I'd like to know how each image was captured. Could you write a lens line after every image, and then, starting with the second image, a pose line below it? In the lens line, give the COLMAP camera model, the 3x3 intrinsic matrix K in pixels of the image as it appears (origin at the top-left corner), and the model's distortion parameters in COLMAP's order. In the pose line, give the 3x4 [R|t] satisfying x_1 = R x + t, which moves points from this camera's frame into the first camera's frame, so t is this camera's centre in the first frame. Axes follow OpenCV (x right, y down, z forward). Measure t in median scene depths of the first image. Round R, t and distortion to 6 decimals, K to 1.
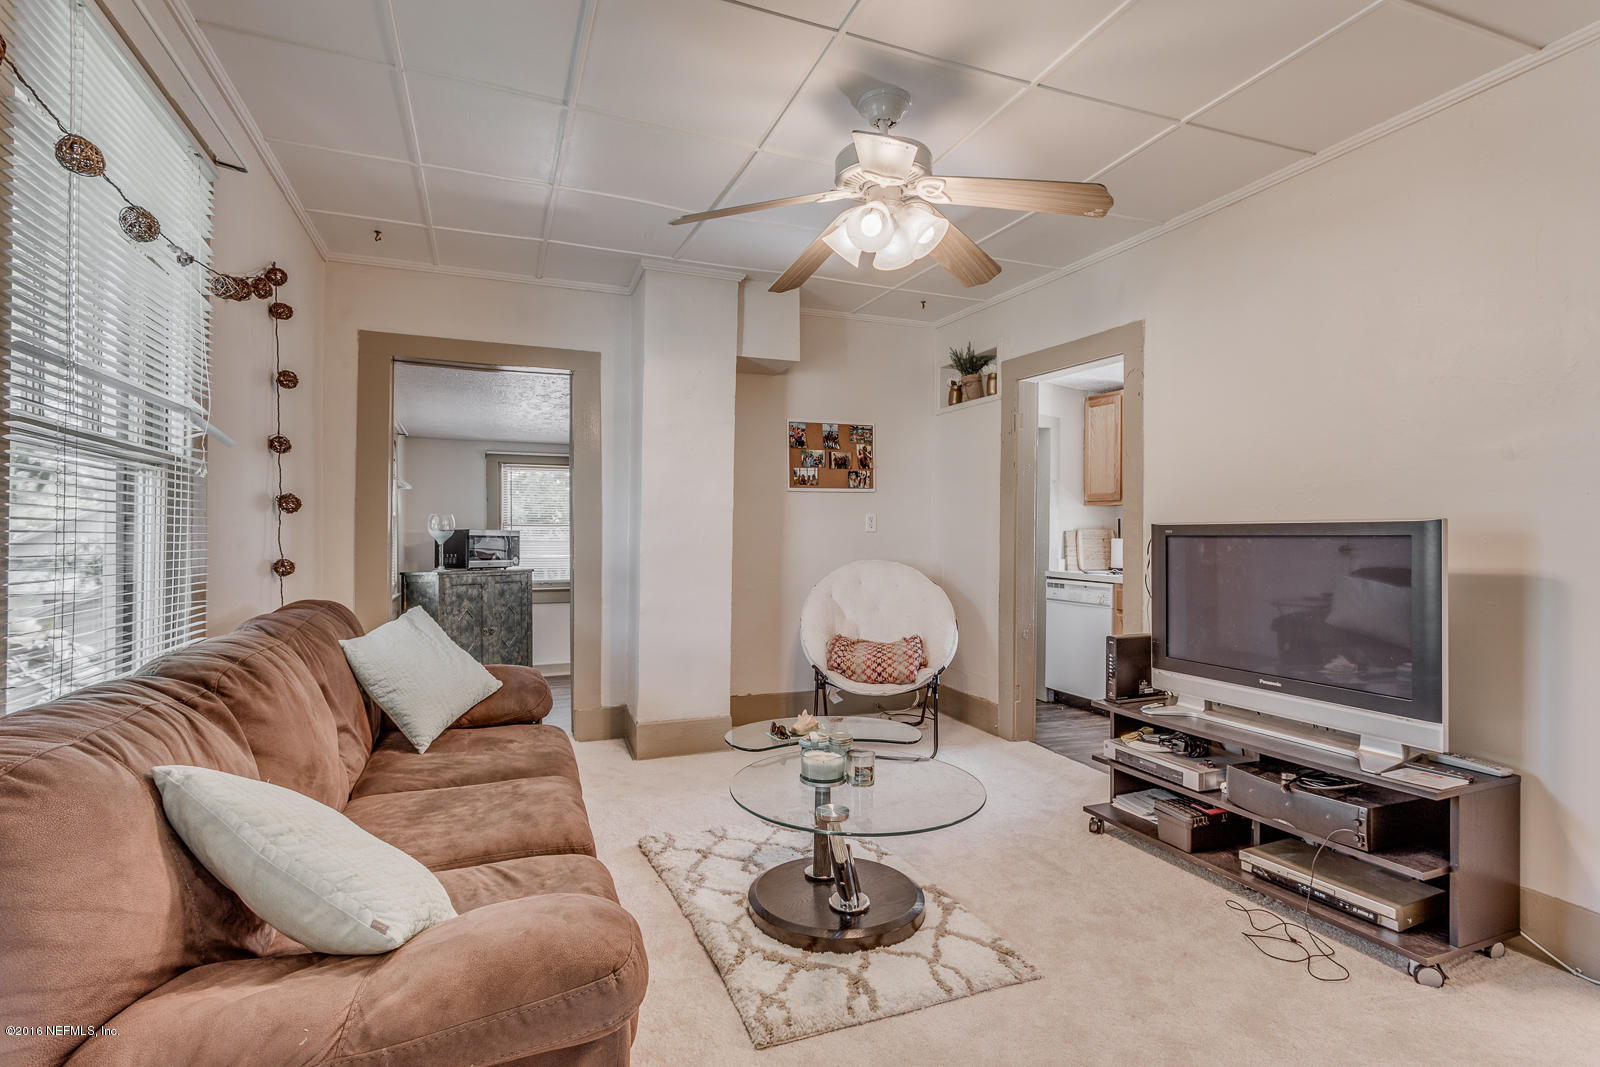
lens RADIAL K [[760.9, 0, 791.7], [0, 760.9, 539.2], [0, 0, 1]] dist [-0.003867, 0.004775]
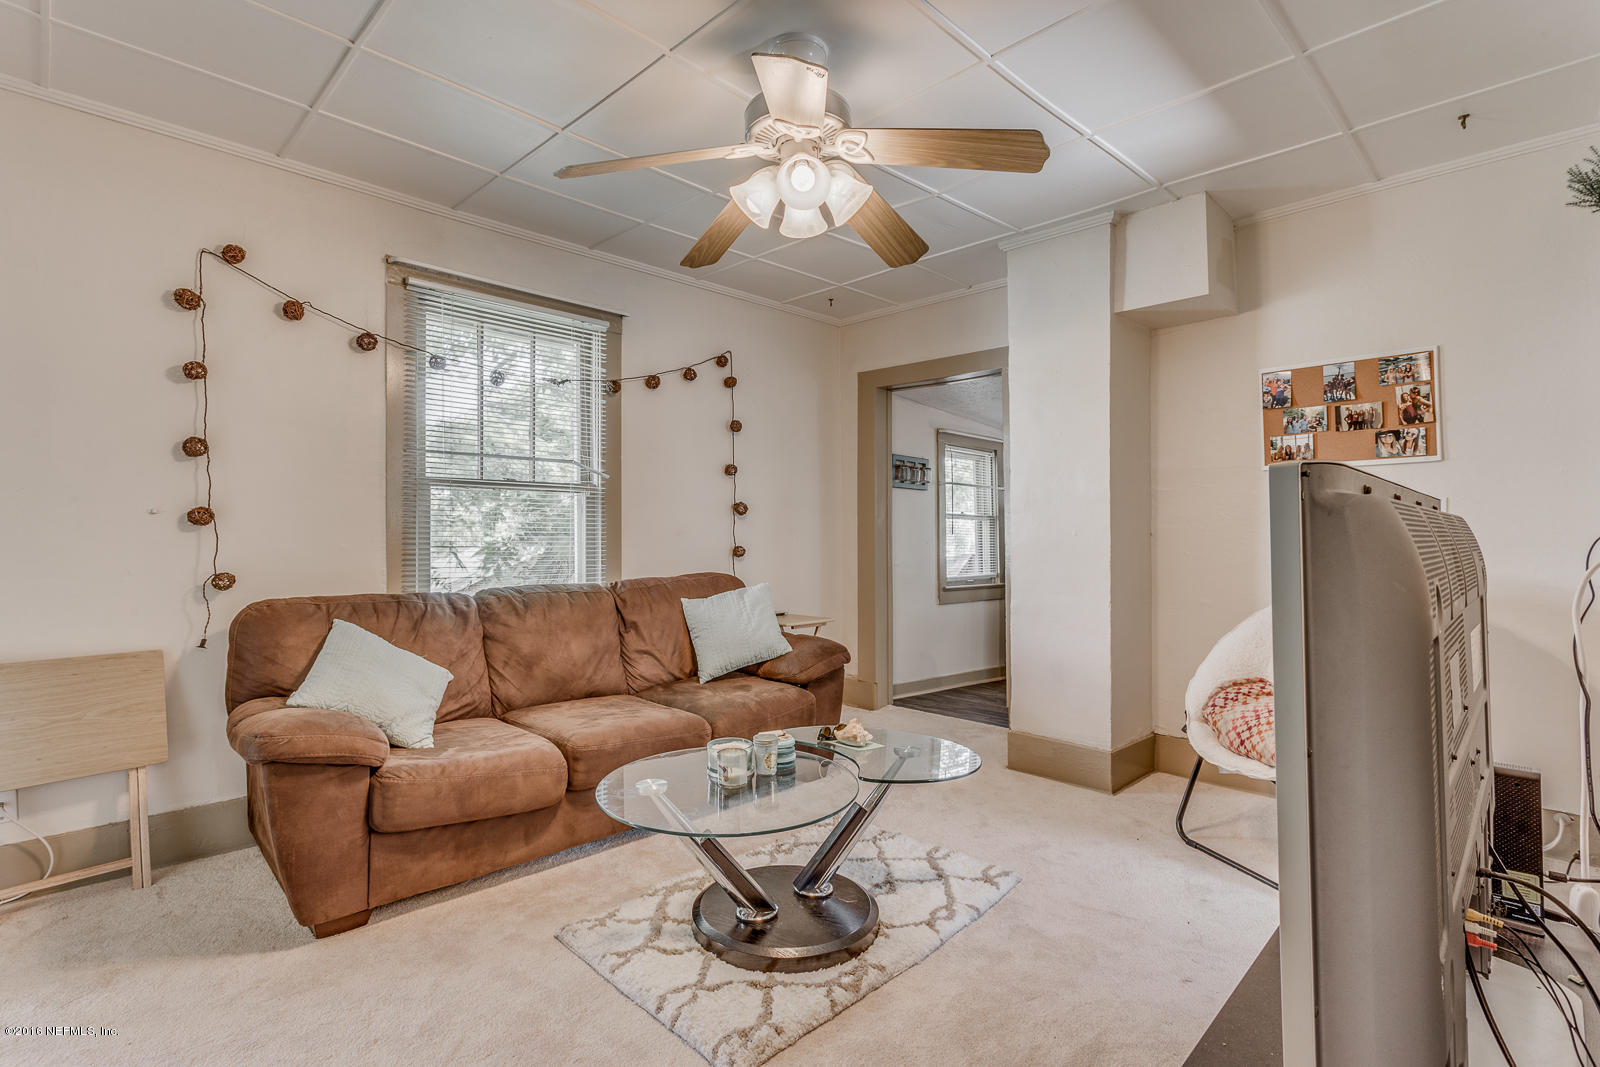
lens RADIAL K [[751.6, 0, 800.0], [0, 751.6, 533.5], [0, 0, 1]] dist [0.000252, 0.000766]
pose [[0.402887, 0.002703, -0.915246, 0.555439], [-0.013212, 0.999909, -0.002862, 0.003638], [0.915155, 0.013245, 0.402886, 0.383858]]
